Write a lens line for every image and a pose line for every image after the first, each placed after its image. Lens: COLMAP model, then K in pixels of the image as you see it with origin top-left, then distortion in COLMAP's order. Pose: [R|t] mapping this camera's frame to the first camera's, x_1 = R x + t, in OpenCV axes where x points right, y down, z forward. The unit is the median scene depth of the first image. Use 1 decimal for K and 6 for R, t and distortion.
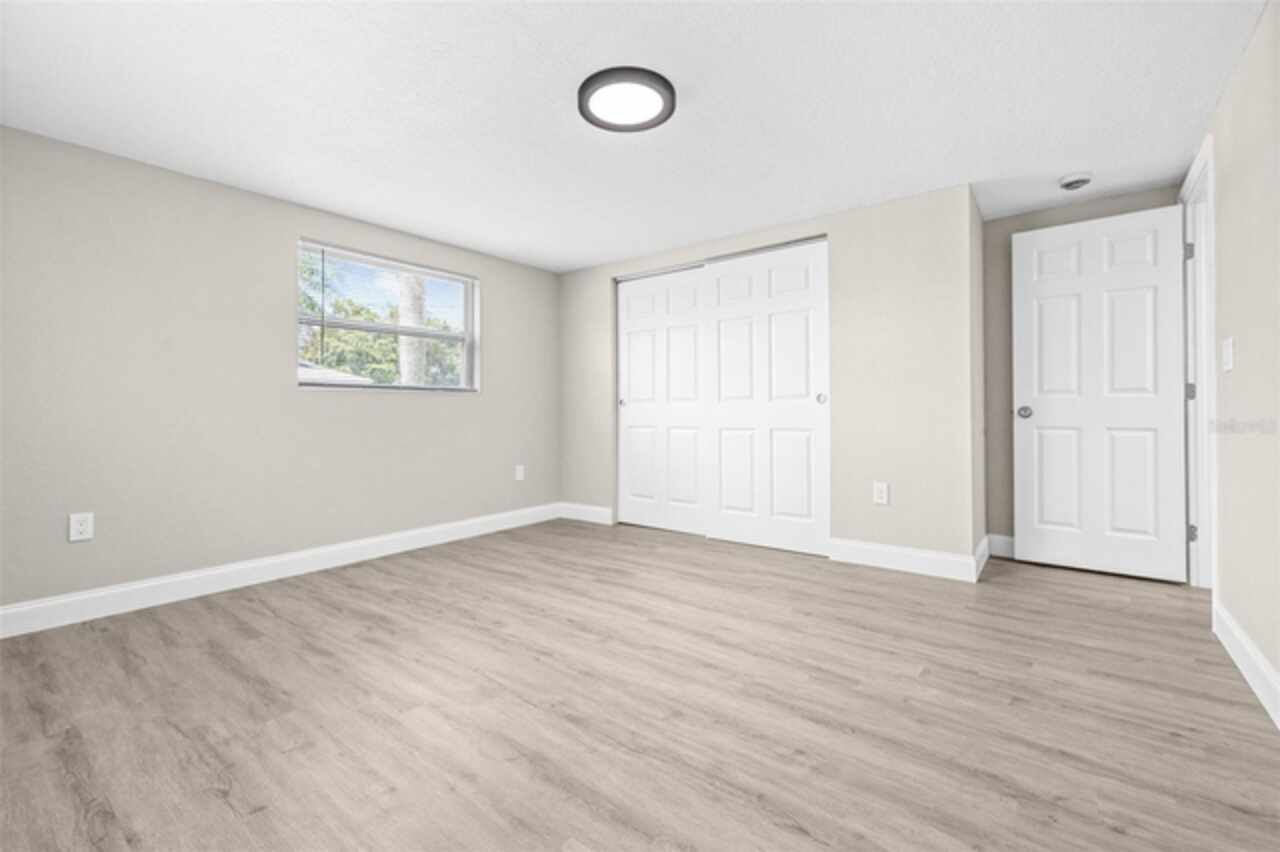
lens RADIAL K [[547.1, 0, 635.5], [0, 547.1, 422.1], [0, 0, 1]] dist [0.001236, -0.000451]
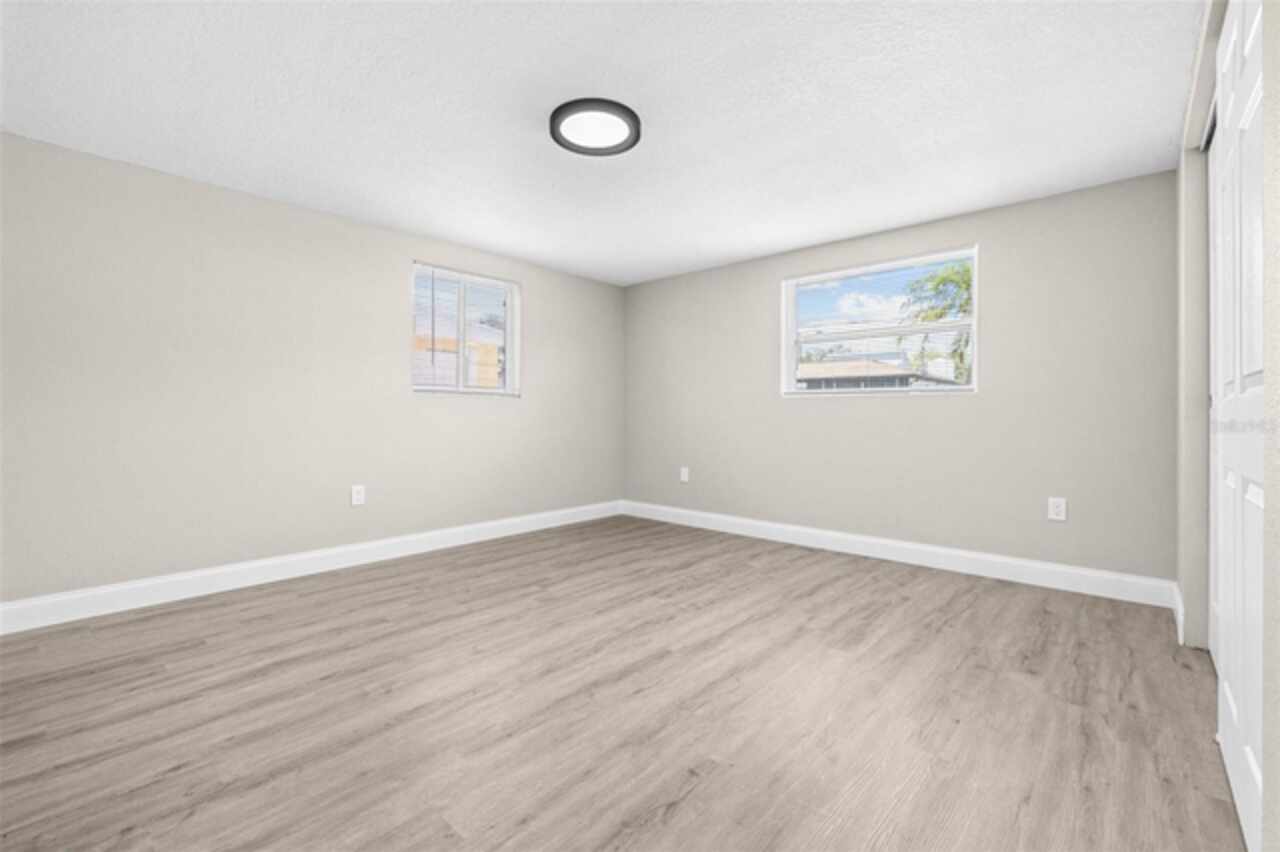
lens RADIAL K [[547.1, 0, 636.2], [0, 547.1, 415.7], [0, 0, 1]] dist [0.001236, -0.000451]
pose [[-0.065881, 0.008049, -0.997795, 1.002992], [-0.024096, 0.999663, 0.009655, -0.030282], [0.997536, 0.024679, -0.065665, 1.092689]]
